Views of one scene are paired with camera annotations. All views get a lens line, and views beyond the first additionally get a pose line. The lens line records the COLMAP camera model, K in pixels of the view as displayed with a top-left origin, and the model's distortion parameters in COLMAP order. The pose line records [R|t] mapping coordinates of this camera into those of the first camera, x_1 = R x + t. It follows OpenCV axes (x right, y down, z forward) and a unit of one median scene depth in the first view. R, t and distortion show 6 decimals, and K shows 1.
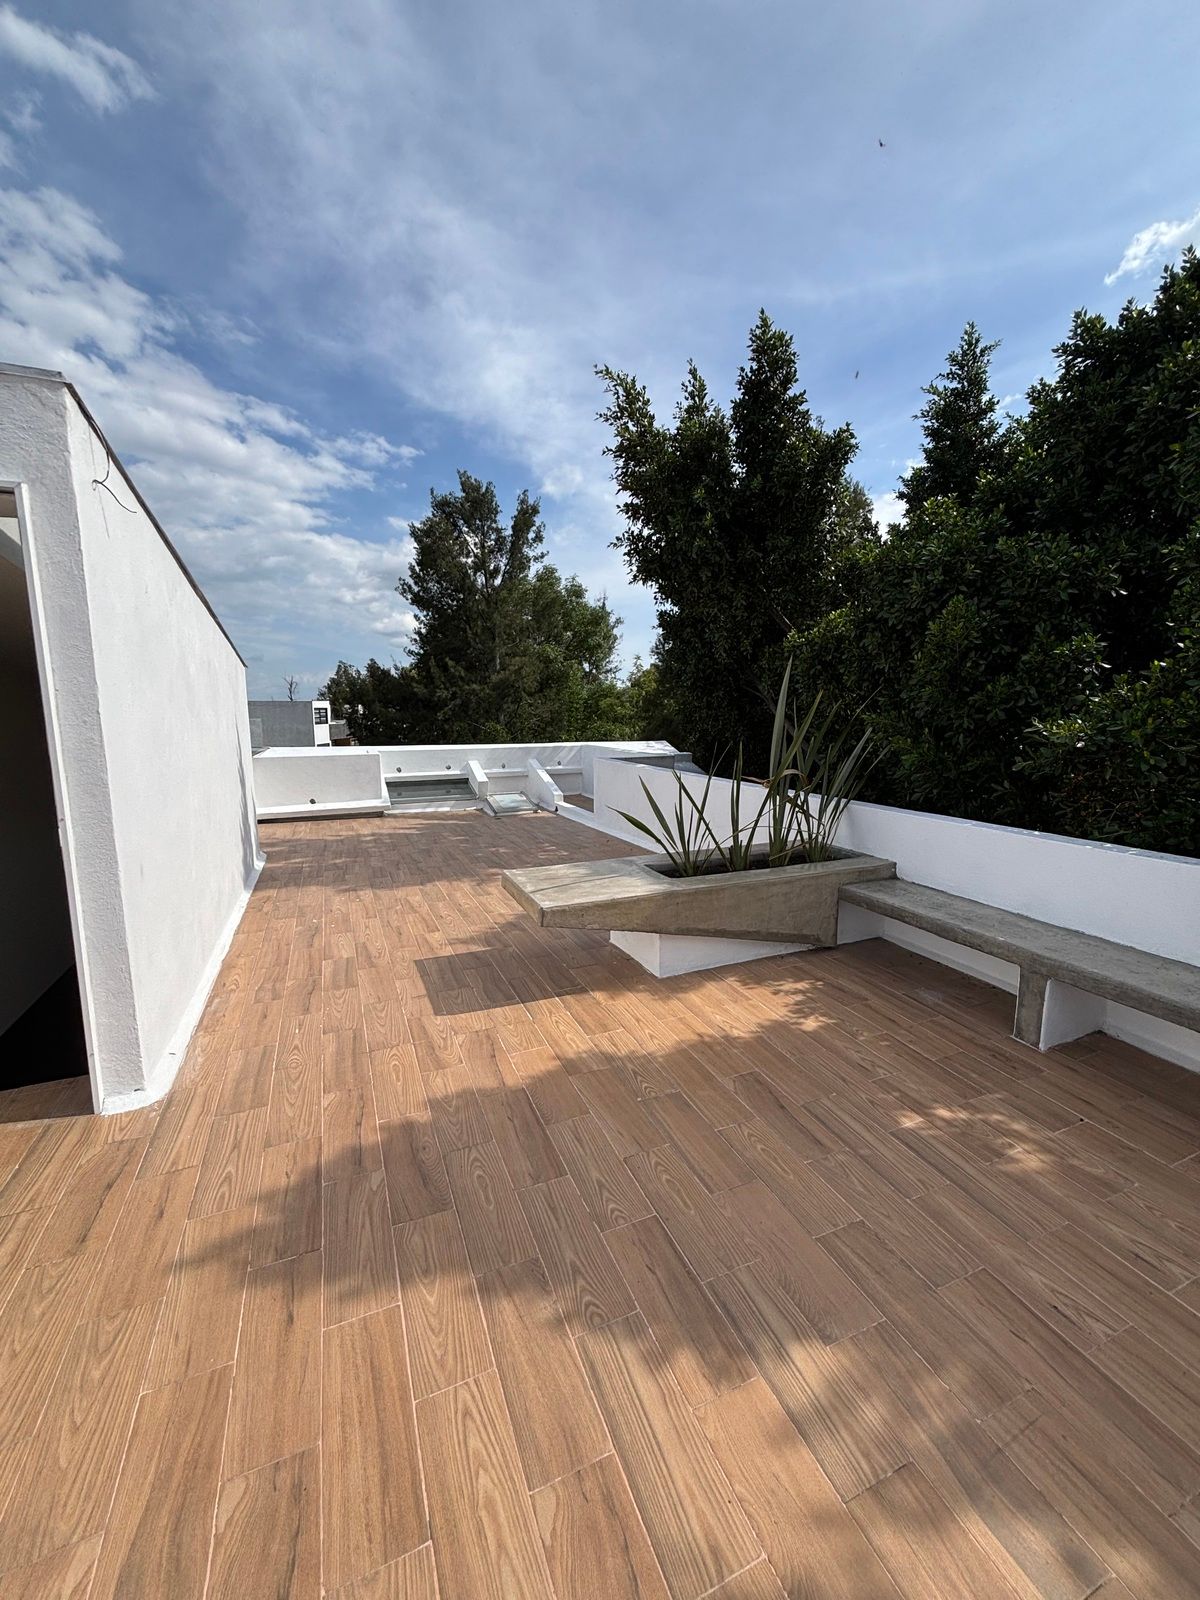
lens RADIAL K [[645.9, 0, 609.2], [0, 645.9, 799.7], [0, 0, 1]] dist [0.012320, 0.000299]
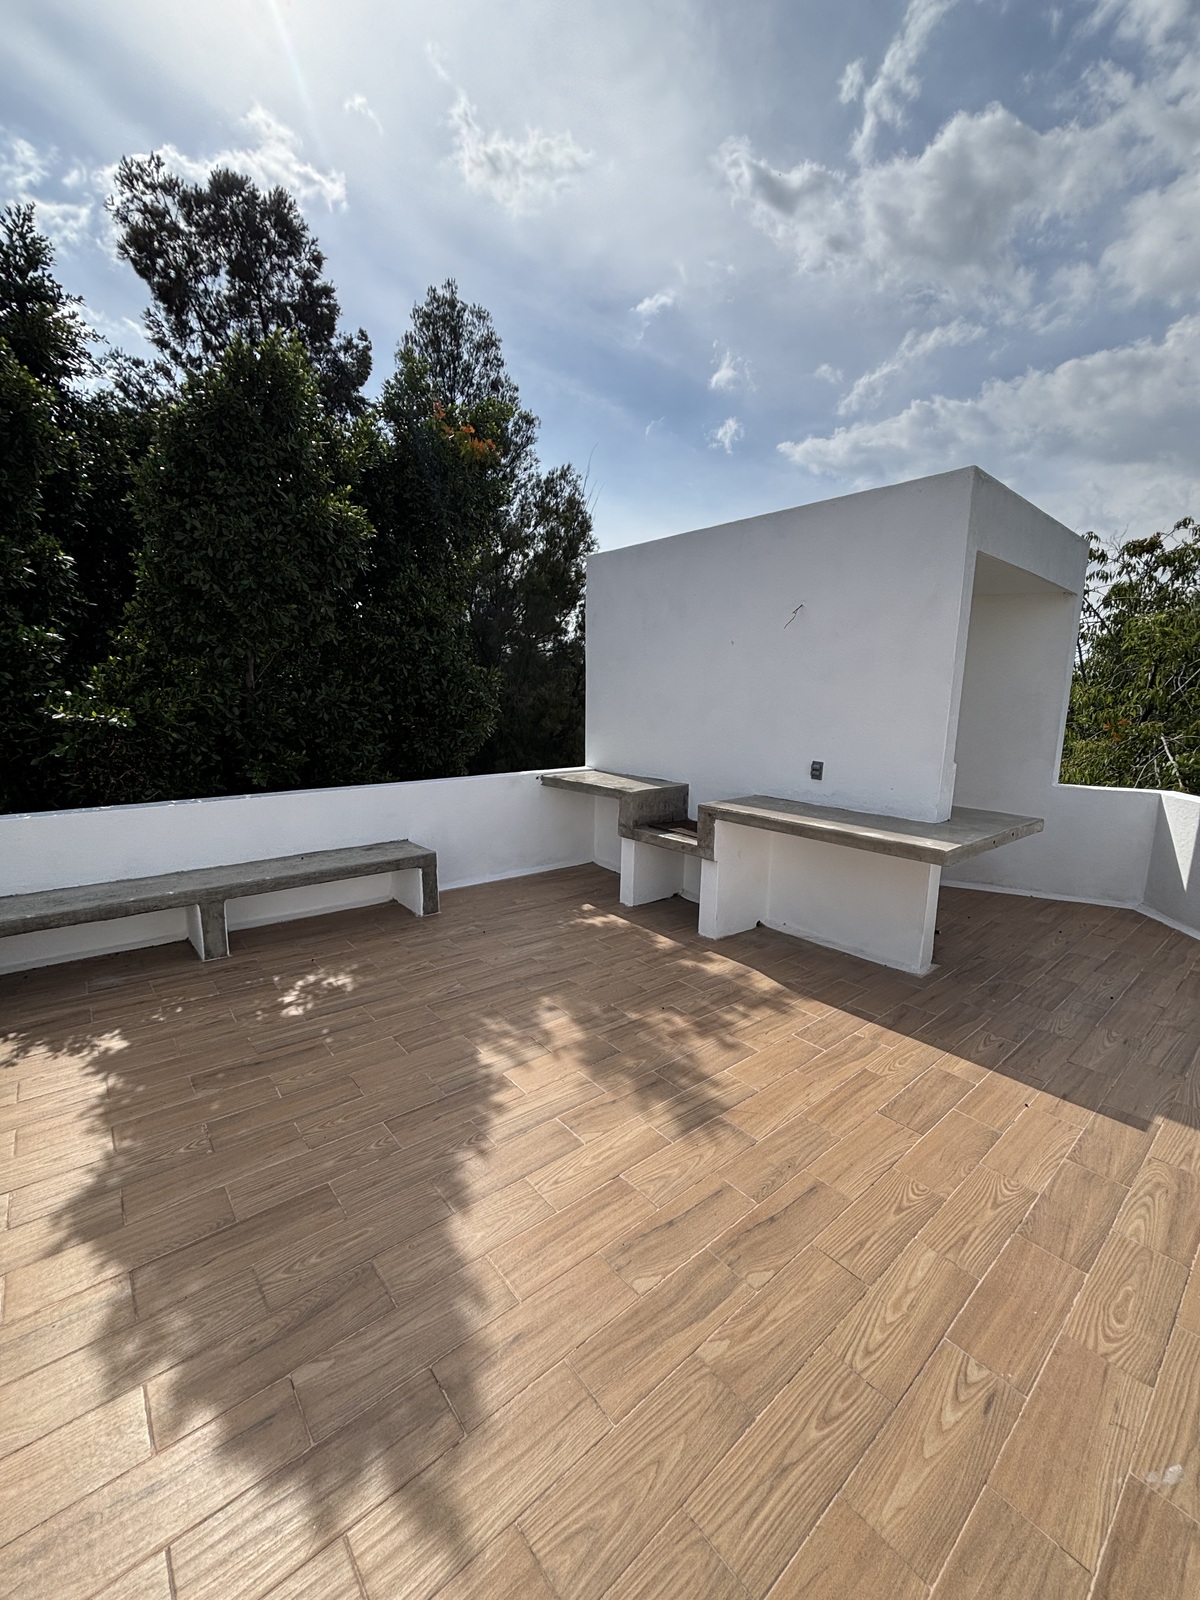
lens RADIAL K [[645.9, 0, 598.8], [0, 645.9, 802.0], [0, 0, 1]] dist [0.012320, 0.000299]
pose [[-0.281993, -0.158730, 0.946195, -0.631475], [0.122555, 0.972180, 0.199614, -0.076750], [-0.951557, 0.172250, -0.254695, 0.473590]]
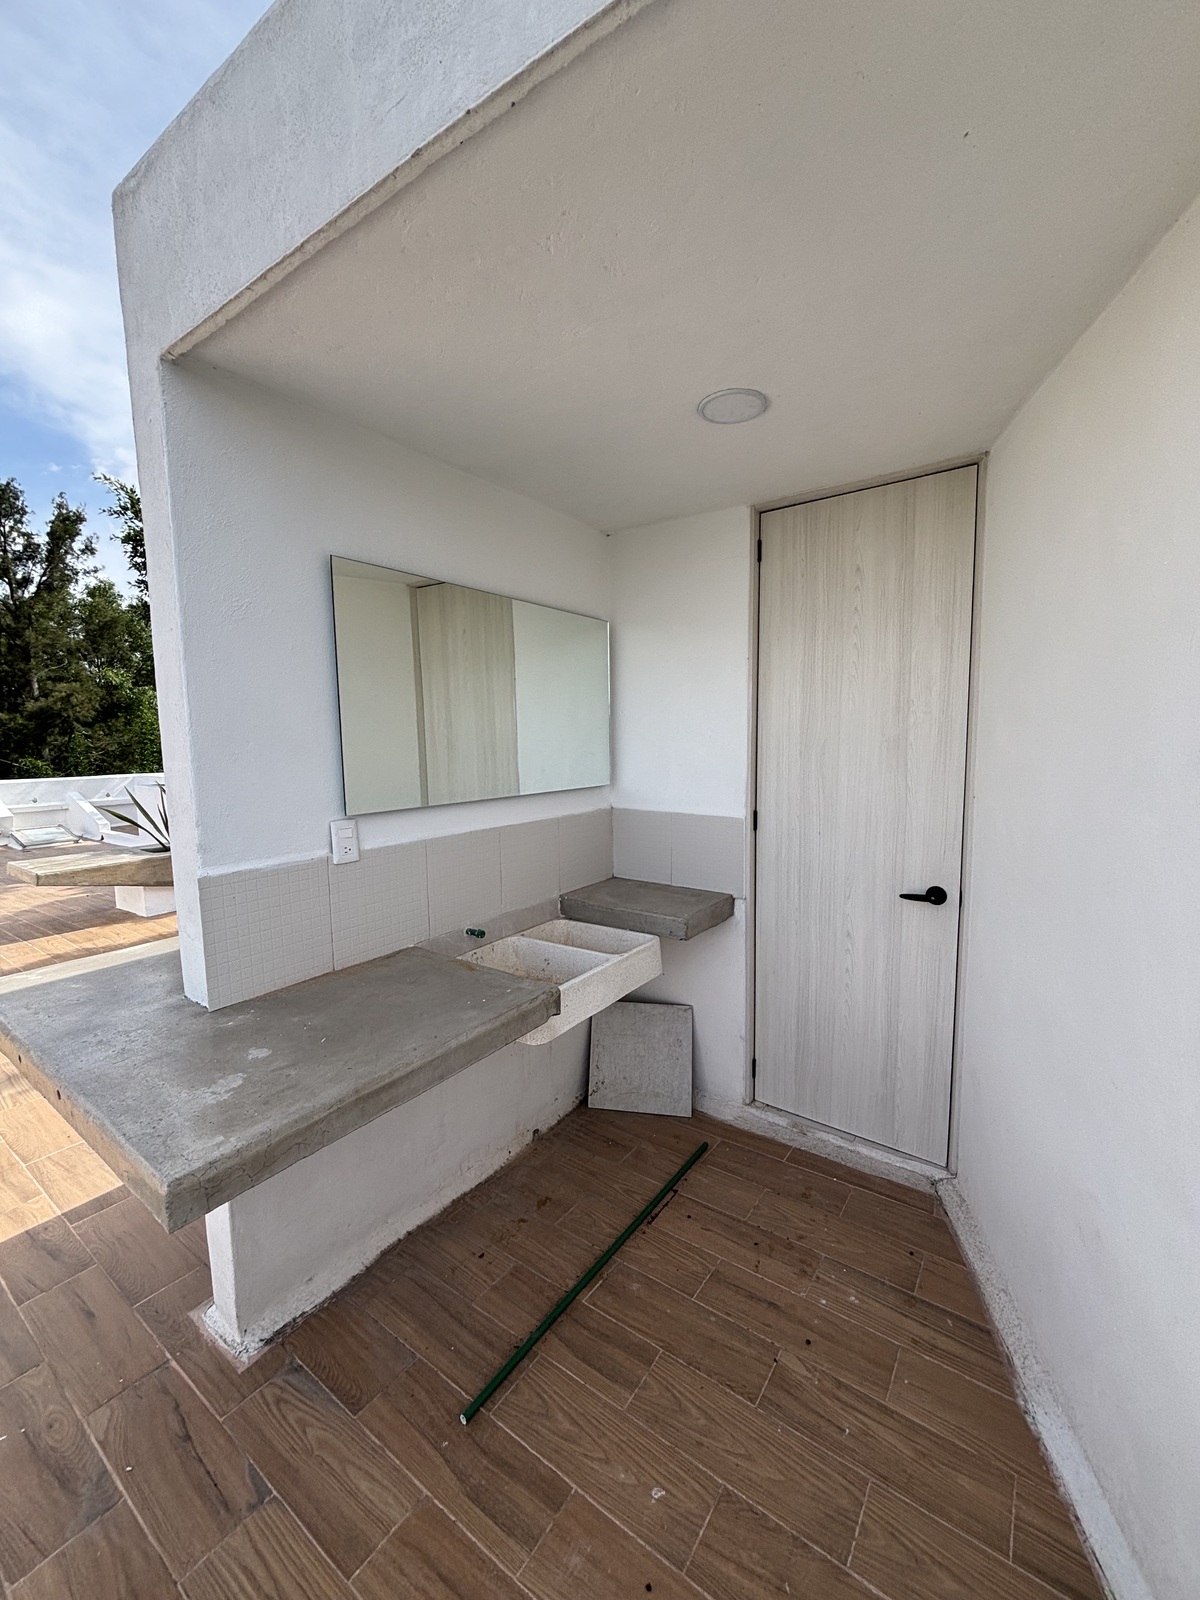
lens RADIAL K [[645.9, 0, 587.3], [0, 645.9, 791.9], [0, 0, 1]] dist [0.012320, 0.000299]
pose [[0.866701, -0.052825, 0.496024, 0.252240], [0.080771, 0.996116, -0.035048, 0.129420], [-0.492246, 0.070440, 0.867601, -0.927059]]
